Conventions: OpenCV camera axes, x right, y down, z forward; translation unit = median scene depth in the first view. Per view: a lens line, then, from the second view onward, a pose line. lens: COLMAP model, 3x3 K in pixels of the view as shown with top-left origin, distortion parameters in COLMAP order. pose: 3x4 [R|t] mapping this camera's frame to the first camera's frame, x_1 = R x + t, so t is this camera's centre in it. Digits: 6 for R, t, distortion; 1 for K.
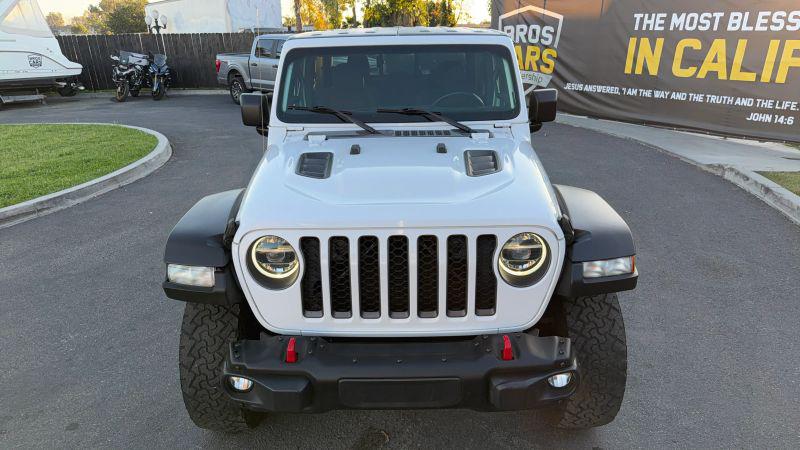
lens RADIAL K [[538.7, 0, 402.9], [0, 538.7, 221.6], [0, 0, 1]] dist [0.027207, -0.027275]
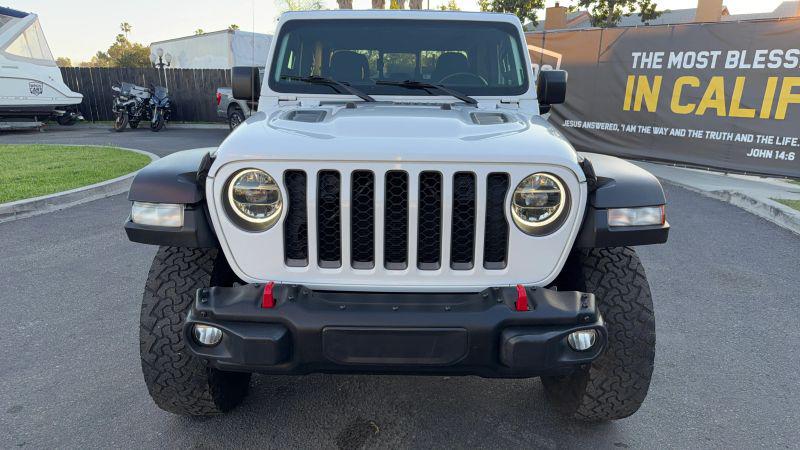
lens RADIAL K [[538.7, 0, 402.9], [0, 538.7, 221.6], [0, 0, 1]] dist [0.027207, -0.027275]
pose [[0.999652, 0.025378, 0.007200, -0.000743], [-0.024629, 0.995646, -0.089903, 0.039510], [-0.009450, 0.089694, 0.995925, 0.028686]]
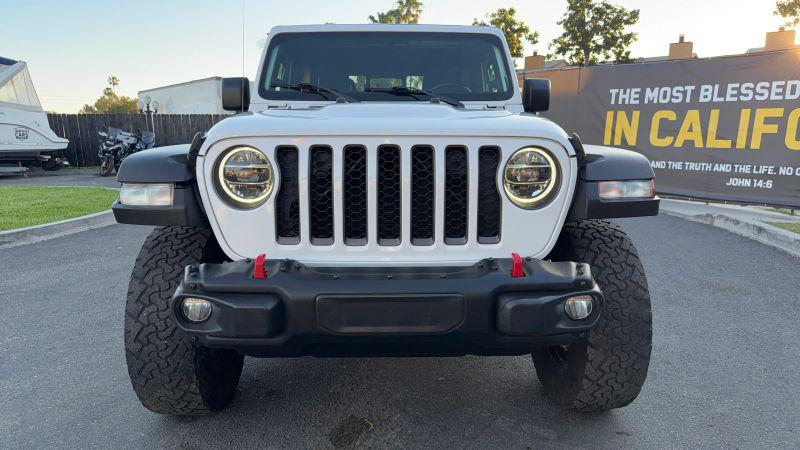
lens RADIAL K [[538.7, 0, 402.9], [0, 538.7, 221.6], [0, 0, 1]] dist [0.027207, -0.027275]
pose [[0.999499, 0.009649, 0.030157, -0.002375], [-0.004219, 0.984525, -0.175191, 0.063965], [-0.031380, 0.174976, 0.984072, 0.032897]]
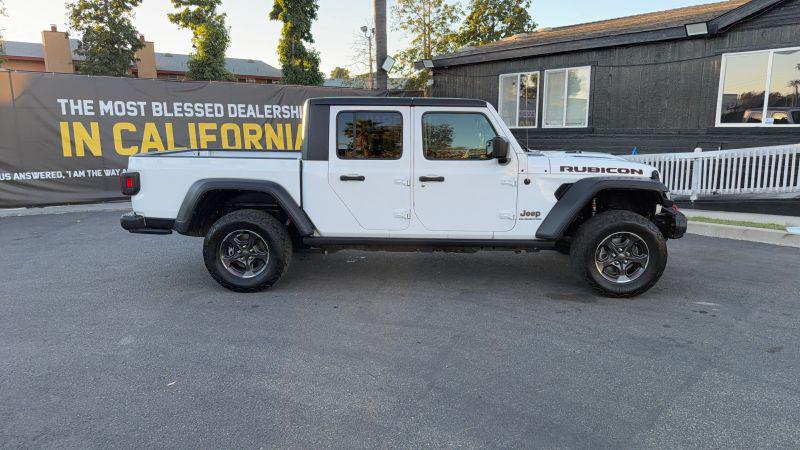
lens RADIAL K [[538.7, 0, 402.9], [0, 538.7, 221.6], [0, 0, 1]] dist [0.027207, -0.027275]
pose [[0.057351, -0.170828, 0.983630, -0.666560], [0.335176, 0.931361, 0.142208, -0.121559], [-0.940408, 0.321534, 0.110672, 0.435076]]
